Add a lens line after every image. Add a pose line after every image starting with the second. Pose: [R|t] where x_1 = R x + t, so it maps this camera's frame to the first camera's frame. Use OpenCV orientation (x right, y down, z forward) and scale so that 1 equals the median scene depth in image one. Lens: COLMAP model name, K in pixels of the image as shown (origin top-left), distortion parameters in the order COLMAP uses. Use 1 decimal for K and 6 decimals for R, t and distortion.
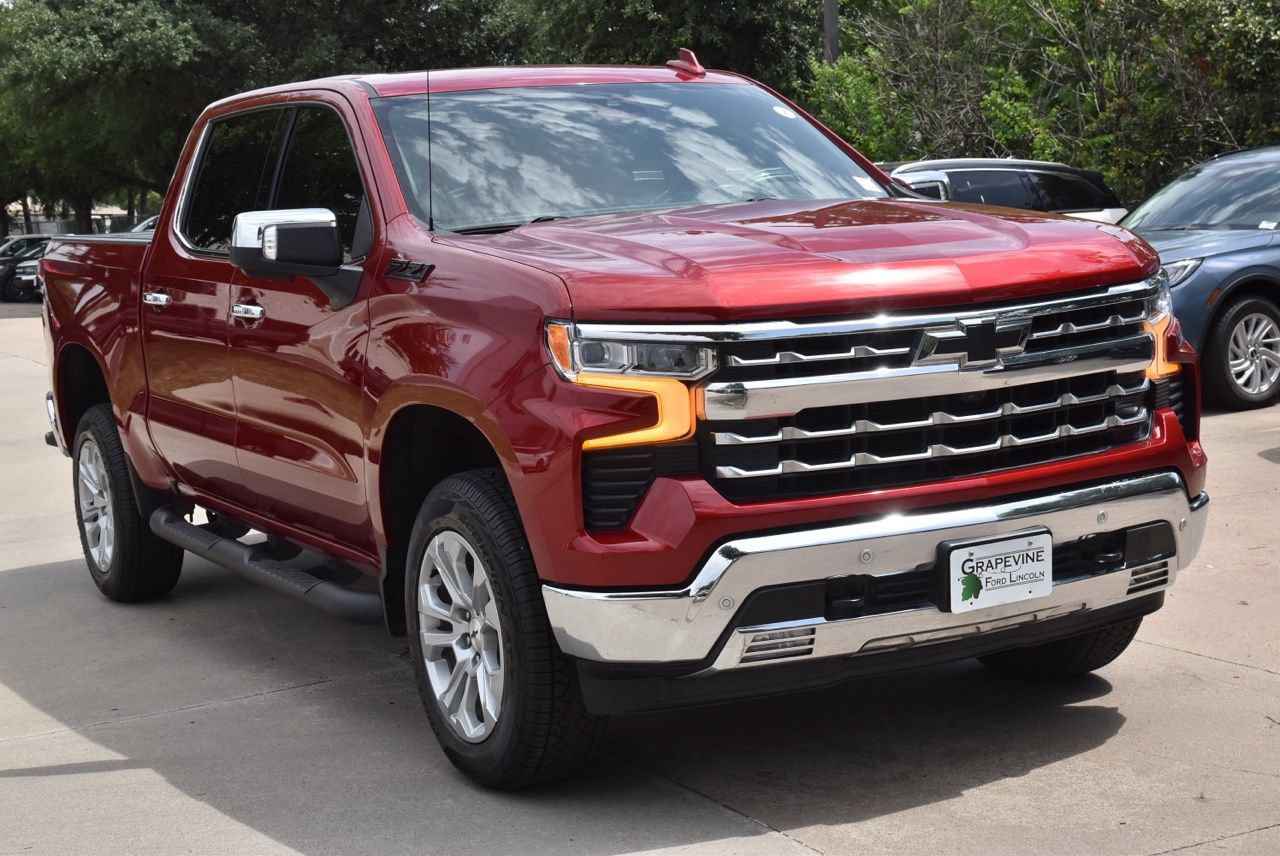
lens RADIAL K [[2003.0, 0, 640.0], [0, 2003.0, 428.0], [0, 0, 1]] dist [0.182776, 0.040192]
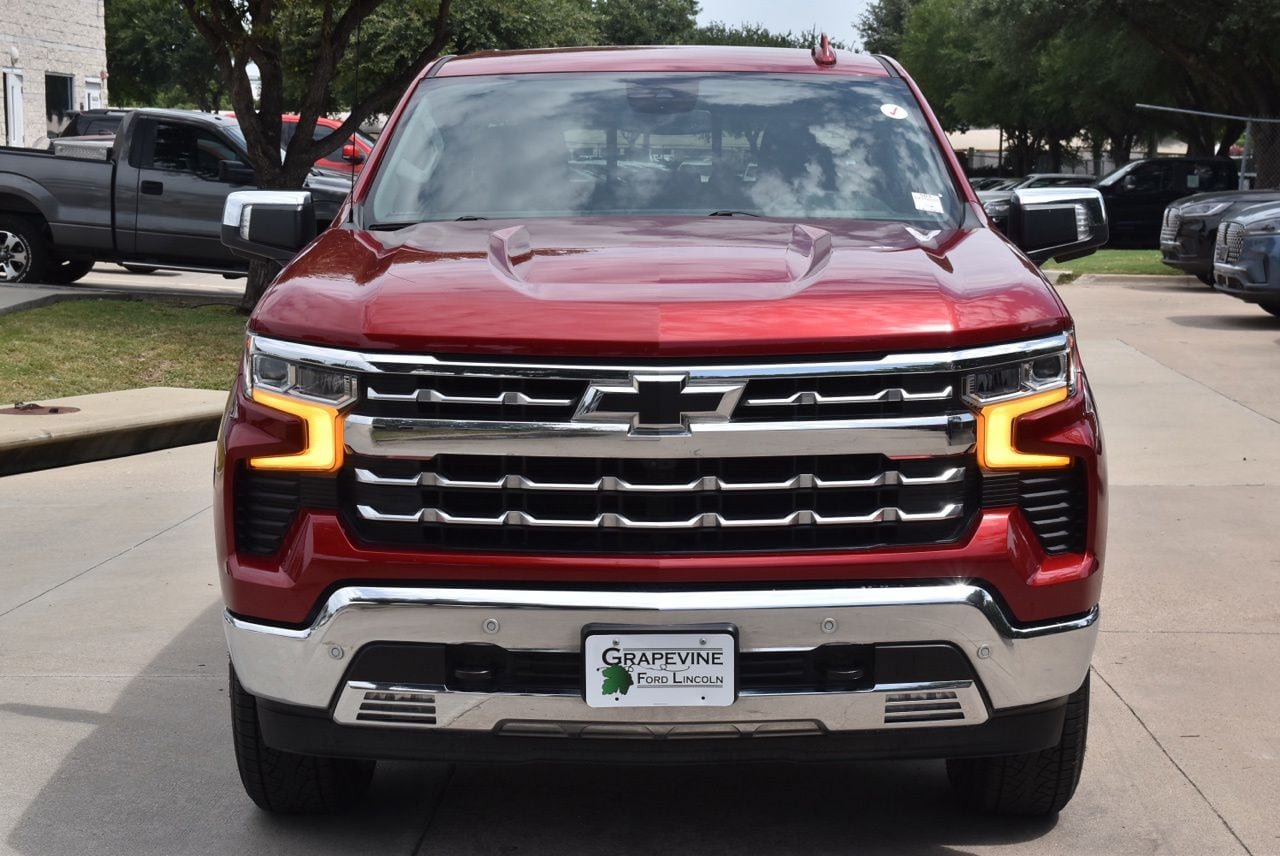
lens RADIAL K [[2203.0, 0, 640.0], [0, 2203.0, 428.0], [0, 0, 1]] dist [0.112604, 0.096341]
pose [[0.874993, 0.116907, -0.469809, 0.608925], [-0.108398, 0.993078, 0.045233, -0.073805], [0.471845, 0.011348, 0.881609, 0.161502]]
